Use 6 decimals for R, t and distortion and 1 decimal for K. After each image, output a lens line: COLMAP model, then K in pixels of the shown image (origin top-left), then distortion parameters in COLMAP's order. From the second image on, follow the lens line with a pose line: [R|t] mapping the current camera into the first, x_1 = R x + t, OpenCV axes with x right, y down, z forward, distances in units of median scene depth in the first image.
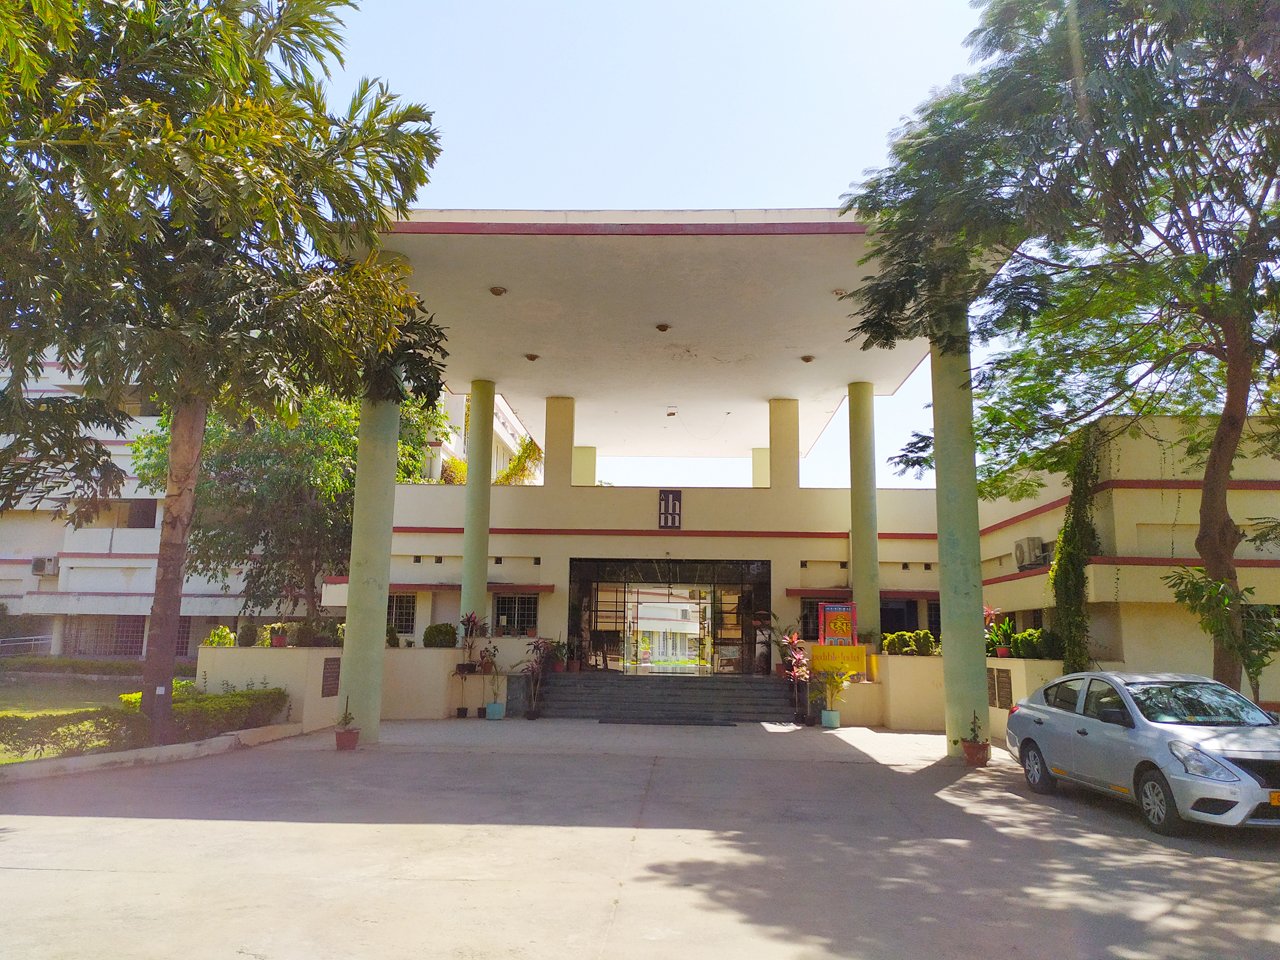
lens RADIAL K [[963.4, 0, 640.0], [0, 963.4, 480.0], [0, 0, 1]] dist [0.045411, -0.003816]
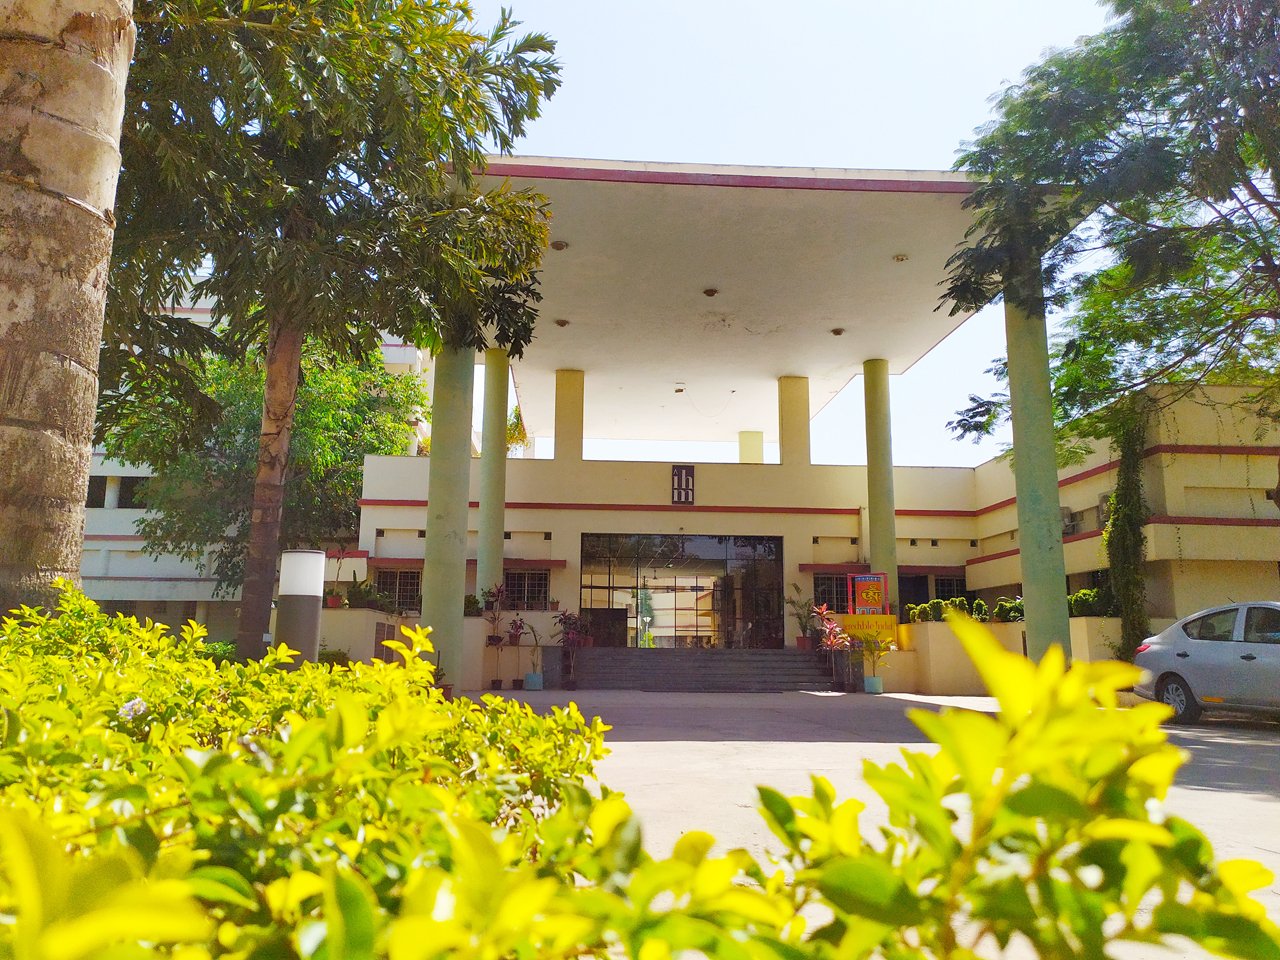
lens RADIAL K [[961.7, 0, 640.0], [0, 961.7, 480.0], [0, 0, 1]] dist [0.013430, -0.007724]
pose [[0.994703, 0.010991, 0.102202, -0.134207], [-0.010400, 0.999926, -0.006310, 0.038065], [-0.102263, 0.005214, 0.994744, 0.023197]]
